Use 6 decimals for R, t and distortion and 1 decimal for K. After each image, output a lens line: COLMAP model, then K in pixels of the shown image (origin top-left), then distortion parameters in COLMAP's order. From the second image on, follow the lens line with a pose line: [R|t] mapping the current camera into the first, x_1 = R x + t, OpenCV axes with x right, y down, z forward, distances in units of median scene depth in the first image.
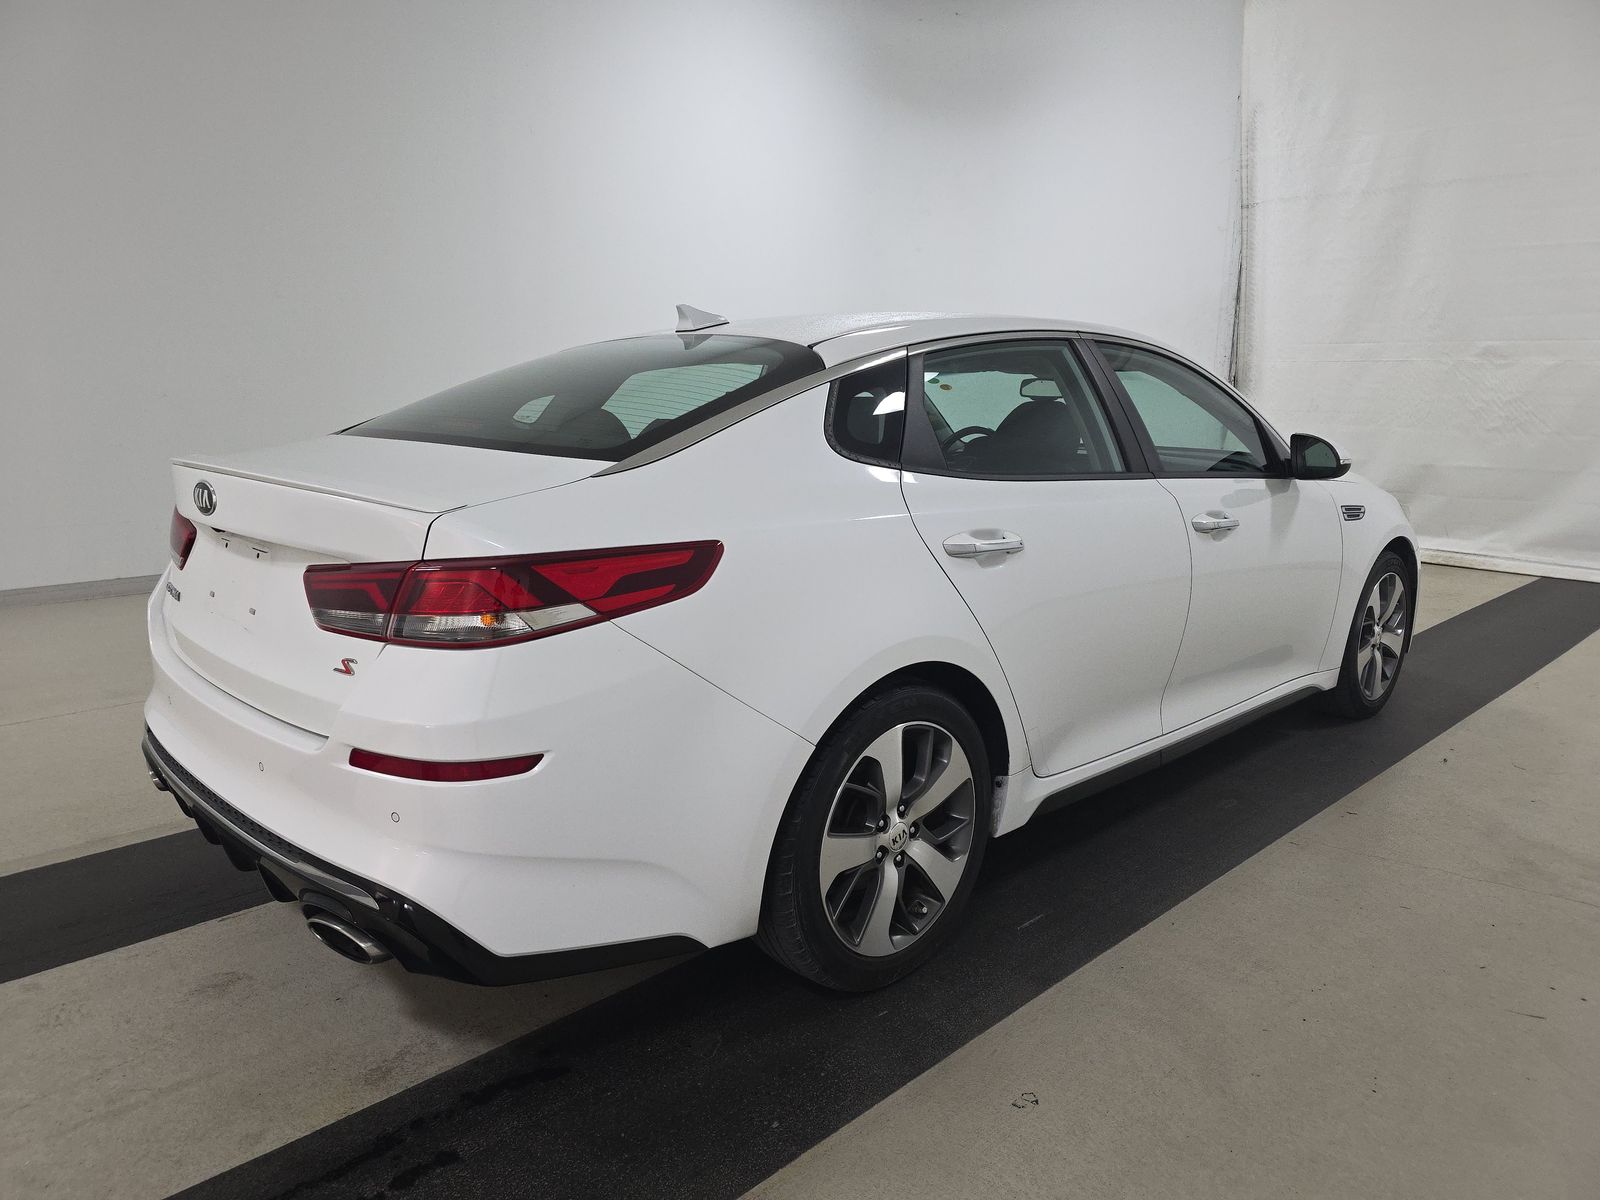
lens RADIAL K [[1061.6, 0, 802.7], [0, 1061.6, 608.7], [0, 0, 1]] dist [0.020356, -0.013632]
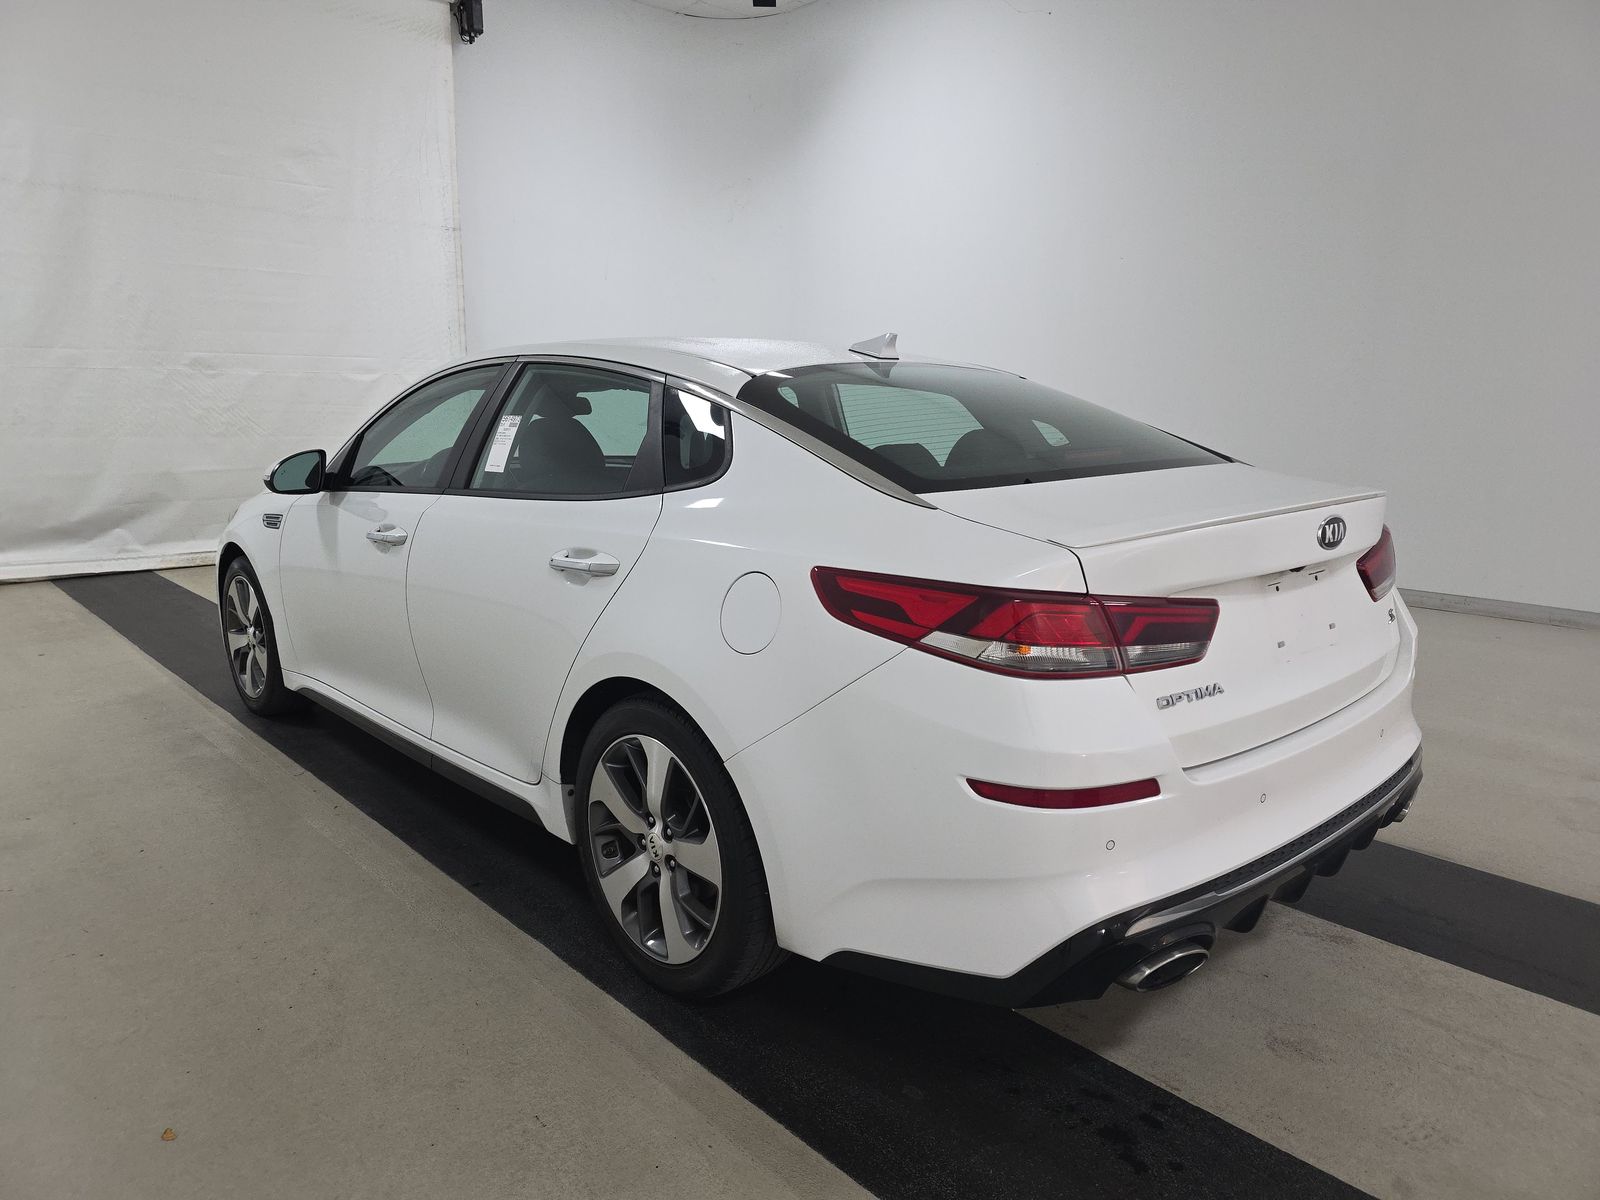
lens RADIAL K [[1061.6, 0, 797.3], [0, 1061.6, 594.4], [0, 0, 1]] dist [0.020356, -0.013632]
pose [[0.039392, -0.193144, 0.980379, -0.420935], [0.205087, 0.961815, 0.181247, -0.089118], [-0.977951, 0.193923, 0.077499, 0.380385]]
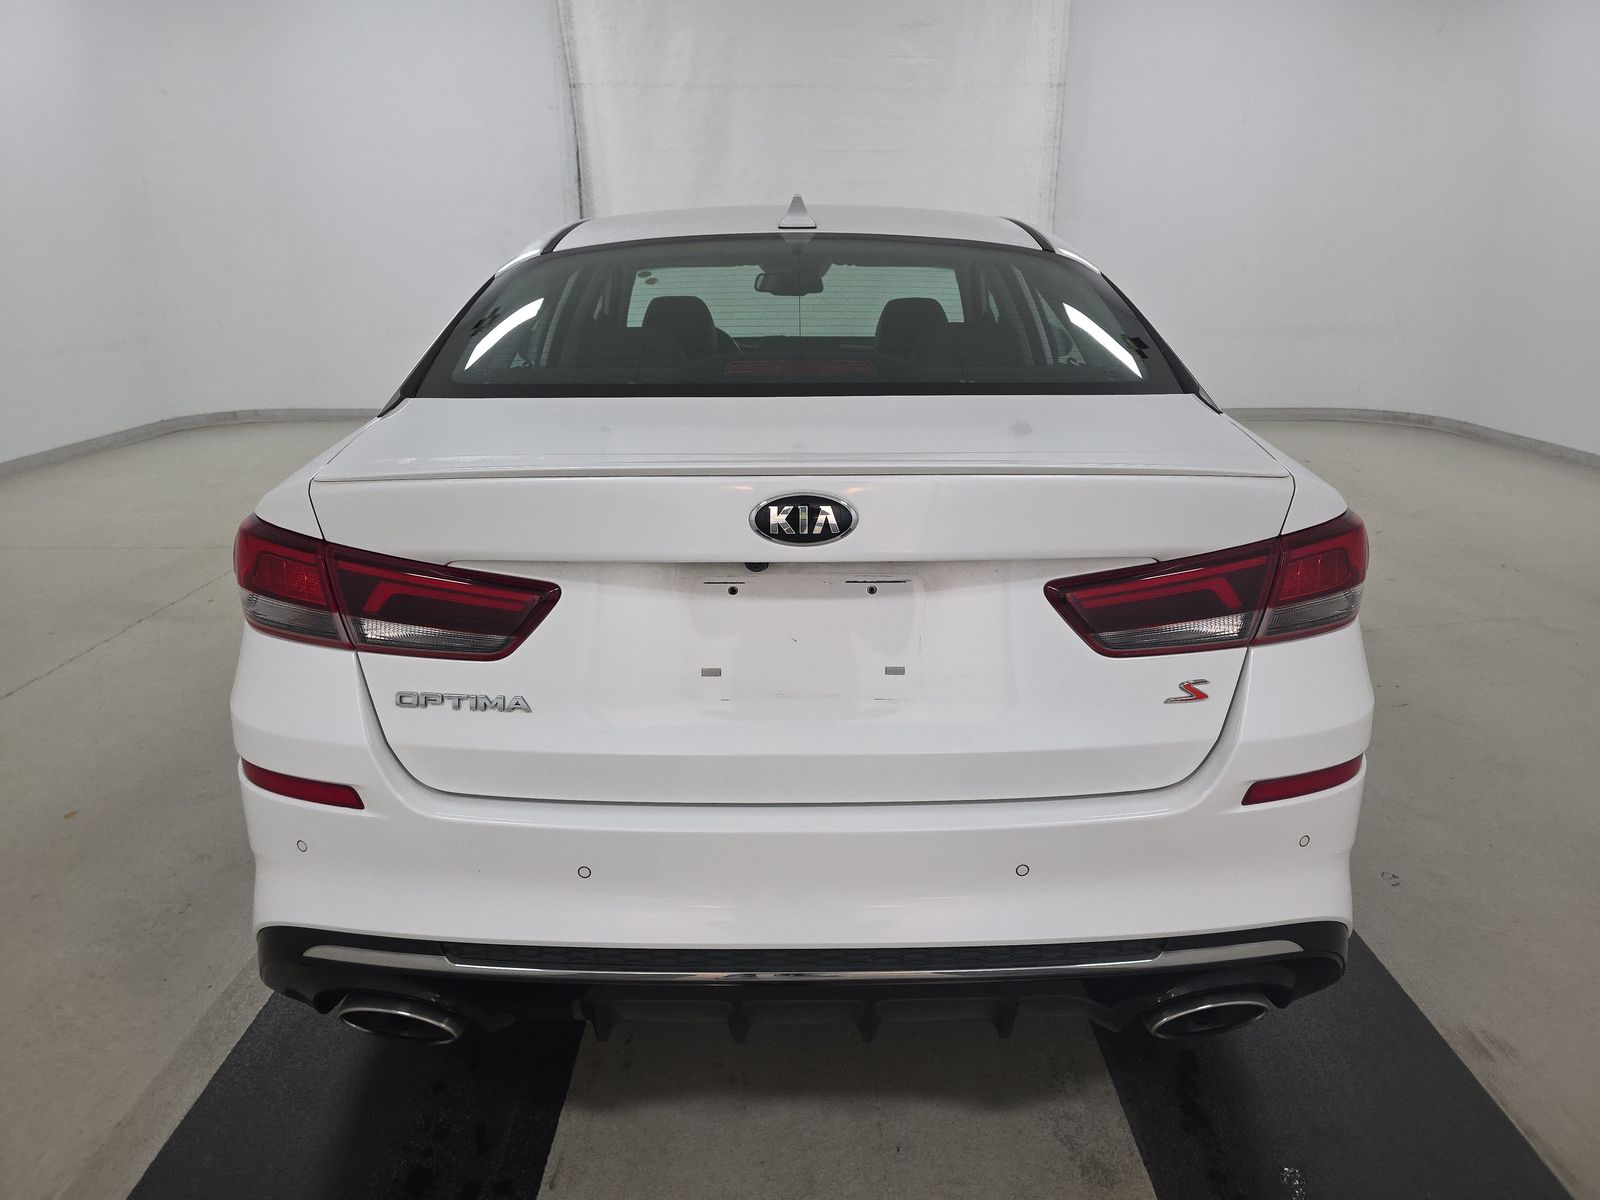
lens RADIAL K [[1061.6, 0, 798.2], [0, 1061.6, 593.3], [0, 0, 1]] dist [0.020356, -0.013632]
pose [[0.696217, -0.222664, 0.682424, -0.264421], [0.155805, 0.974885, 0.159135, -0.042593], [-0.700718, -0.004468, 0.713424, 0.150009]]
